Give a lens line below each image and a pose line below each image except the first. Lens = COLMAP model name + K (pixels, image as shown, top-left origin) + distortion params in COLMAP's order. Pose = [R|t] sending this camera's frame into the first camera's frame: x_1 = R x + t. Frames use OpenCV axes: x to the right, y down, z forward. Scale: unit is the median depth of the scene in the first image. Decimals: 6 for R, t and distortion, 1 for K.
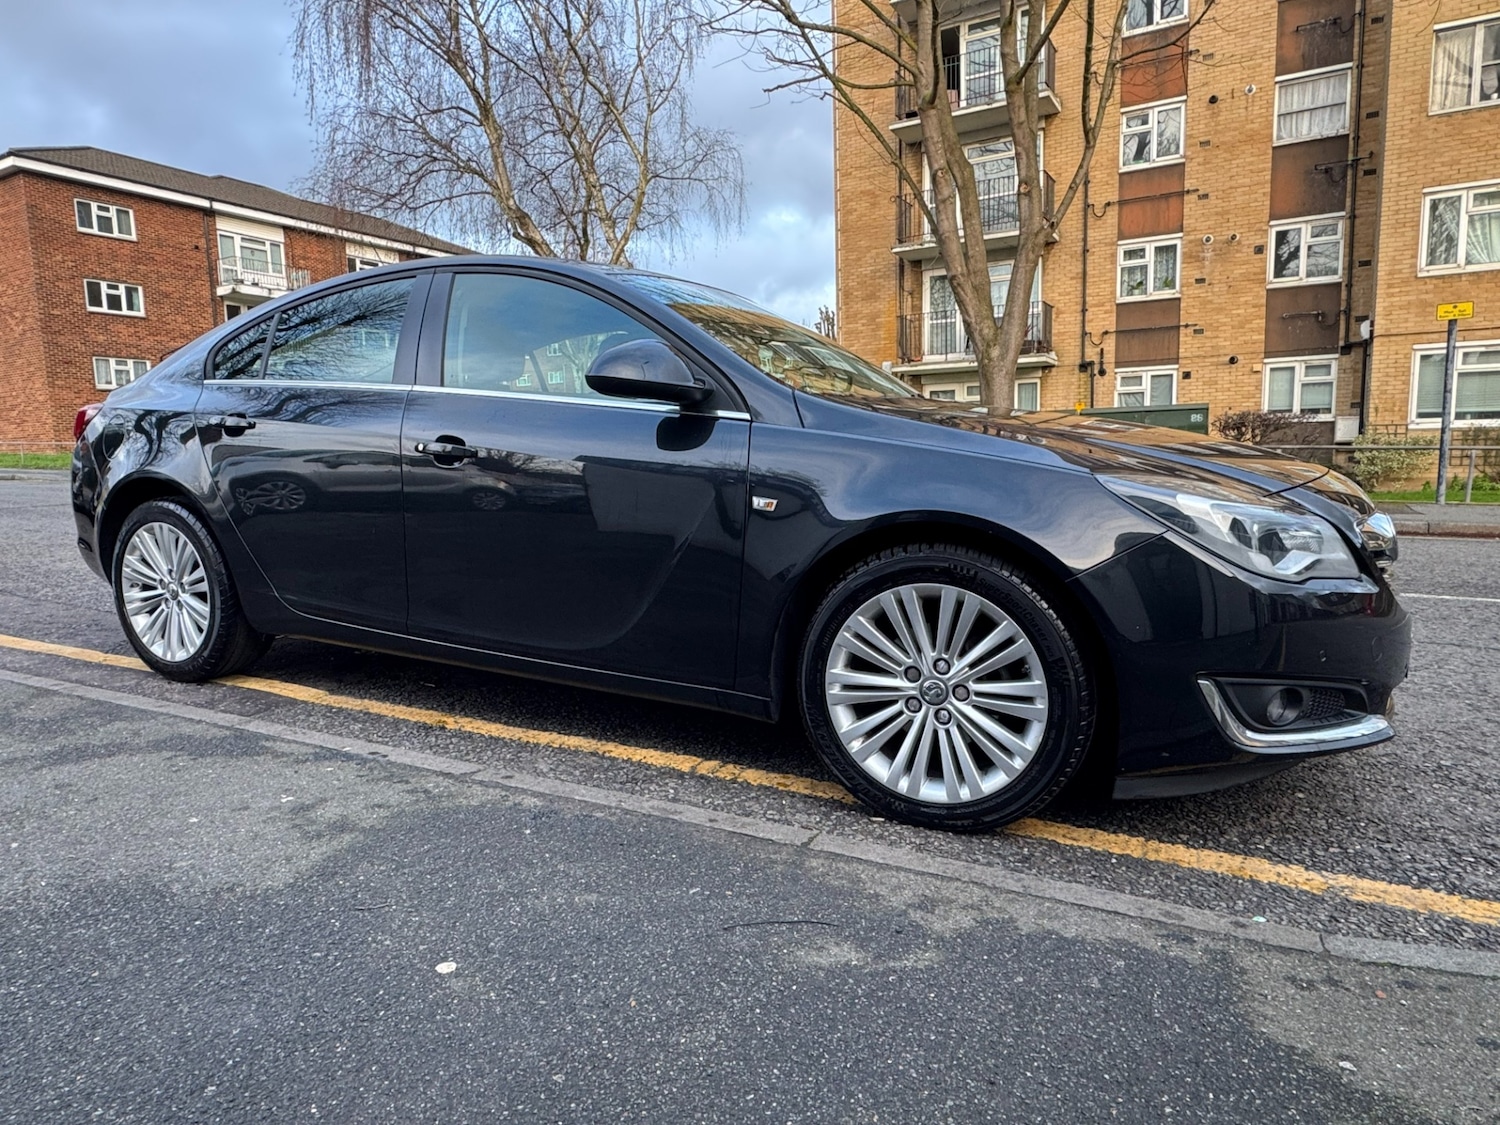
lens RADIAL K [[903.6, 0, 748.8], [0, 903.6, 563.9], [0, 0, 1]] dist [-0.002508, 0.001646]
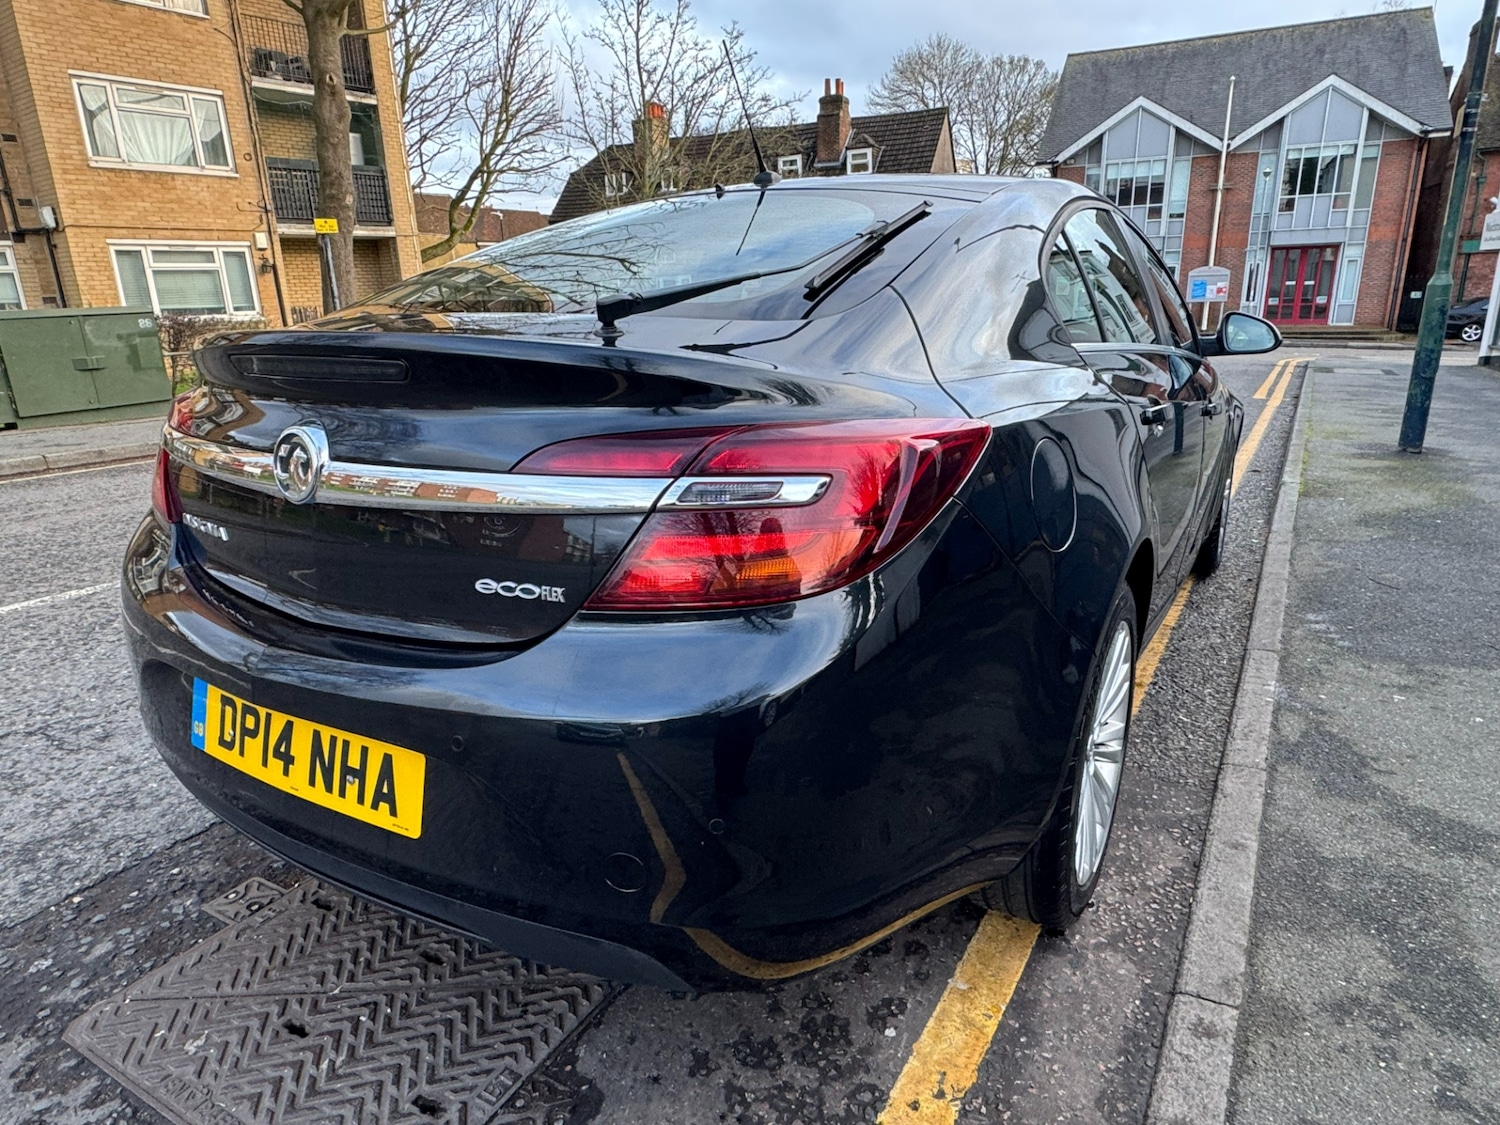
lens RADIAL K [[903.6, 0, 740.9], [0, 903.6, 565.1], [0, 0, 1]] dist [-0.002508, 0.001646]
pose [[0.097044, -0.272370, 0.957286, -0.232677], [0.152440, 0.954545, 0.256137, -0.049282], [-0.983537, 0.121073, 0.134153, 0.228156]]
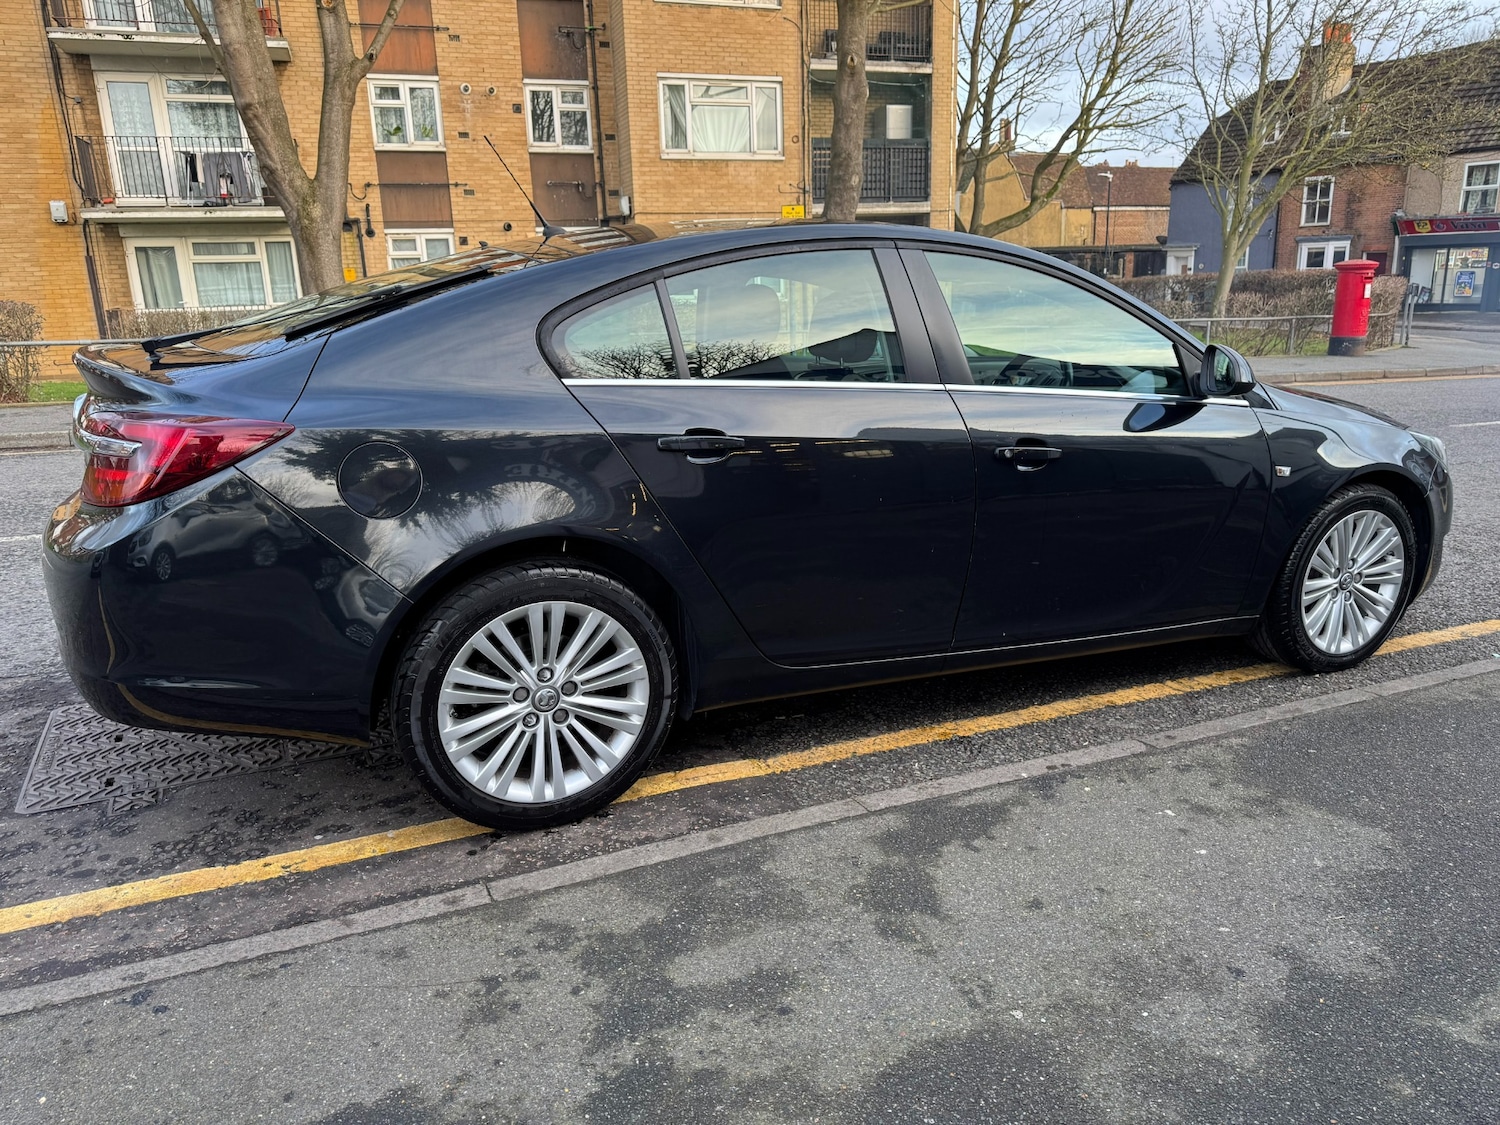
lens RADIAL K [[1056.8, 0, 754.1], [0, 1056.8, 564.9], [0, 0, 1]] dist [0.032881, -0.035880]
pose [[0.639476, -0.194713, 0.743745, -0.224328], [0.107337, 0.980534, 0.164416, -0.036508], [-0.761281, -0.025309, 0.647928, 0.077583]]
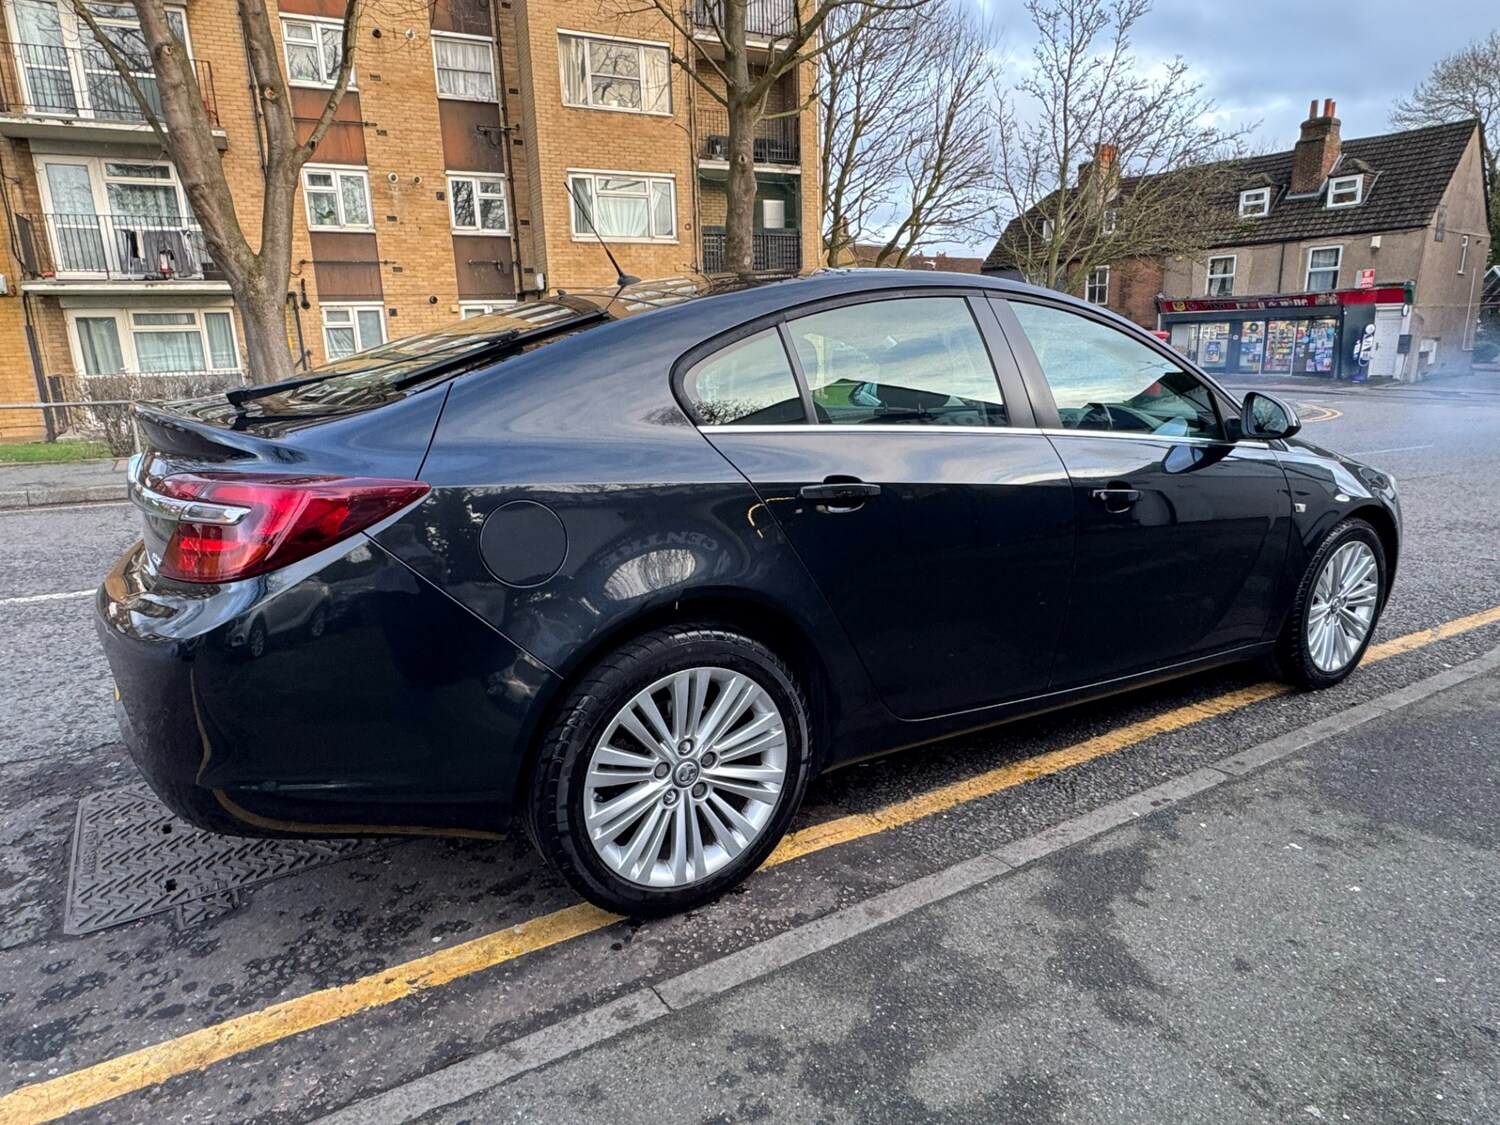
lens RADIAL K [[903.6, 0, 746.8], [0, 903.6, 564.9], [0, 0, 1]] dist [-0.002508, 0.001646]
pose [[0.537524, -0.191056, 0.821320, -0.223340], [0.119356, 0.981427, 0.150186, -0.040201], [-0.834759, 0.017301, 0.550344, 0.127338]]
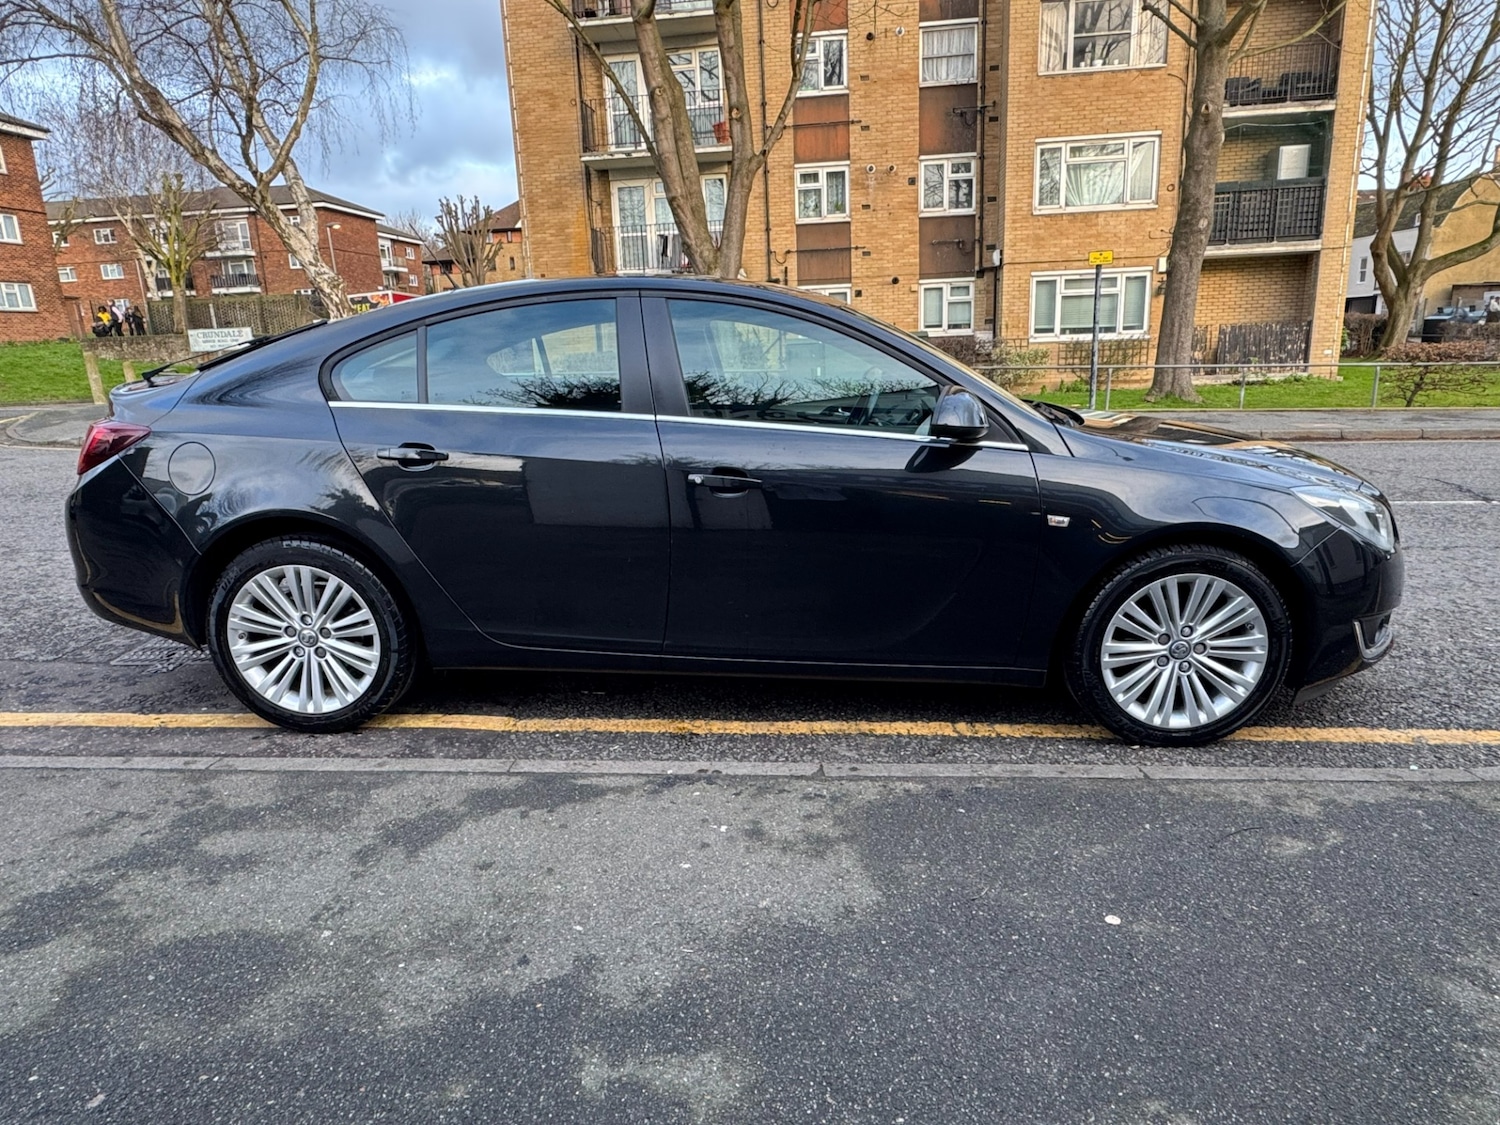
lens RADIAL K [[903.6, 0, 747.1], [0, 903.6, 559.9], [0, 0, 1]] dist [-0.002508, 0.001646]
pose [[0.919159, -0.105507, 0.379492, -0.116158], [0.065668, 0.991021, 0.116472, -0.025223], [-0.388373, -0.082136, 0.917834, 0.001337]]
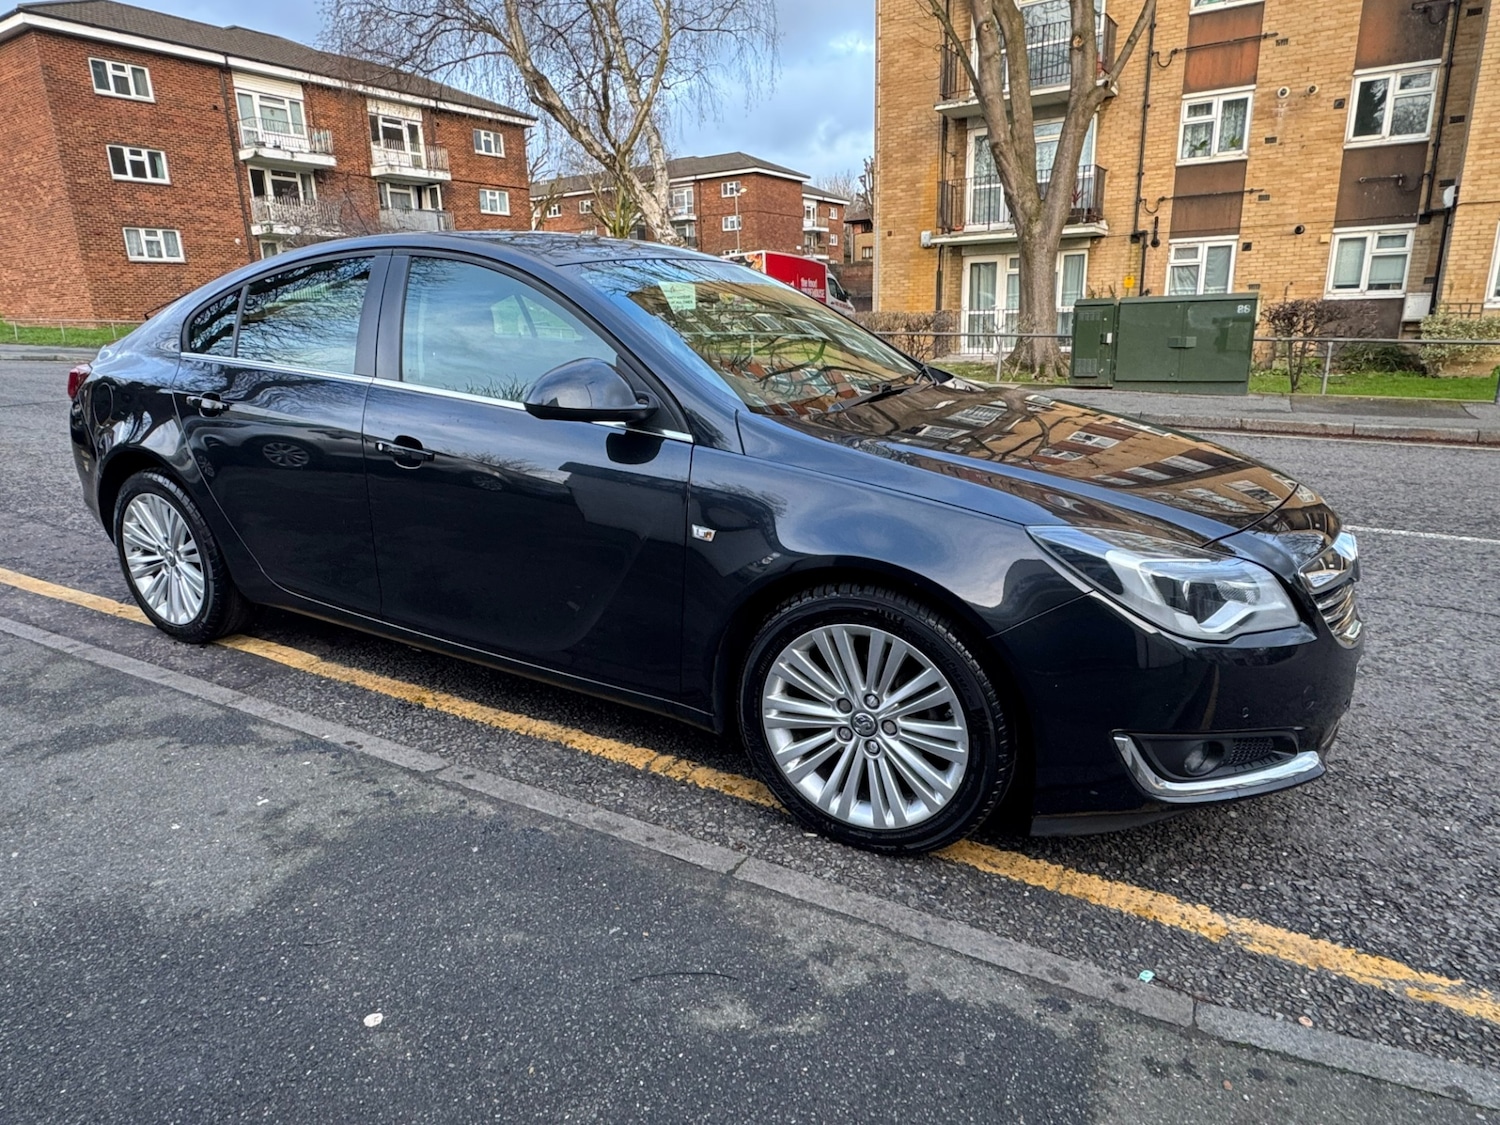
lens RADIAL K [[903.6, 0, 741.9], [0, 903.6, 561.3], [0, 0, 1]] dist [-0.002508, 0.001646]
pose [[0.998657, 0.010576, -0.050710, 0.015006], [-0.003068, 0.989294, 0.145906, -0.024515], [0.051710, -0.145554, 0.987998, 0.000832]]
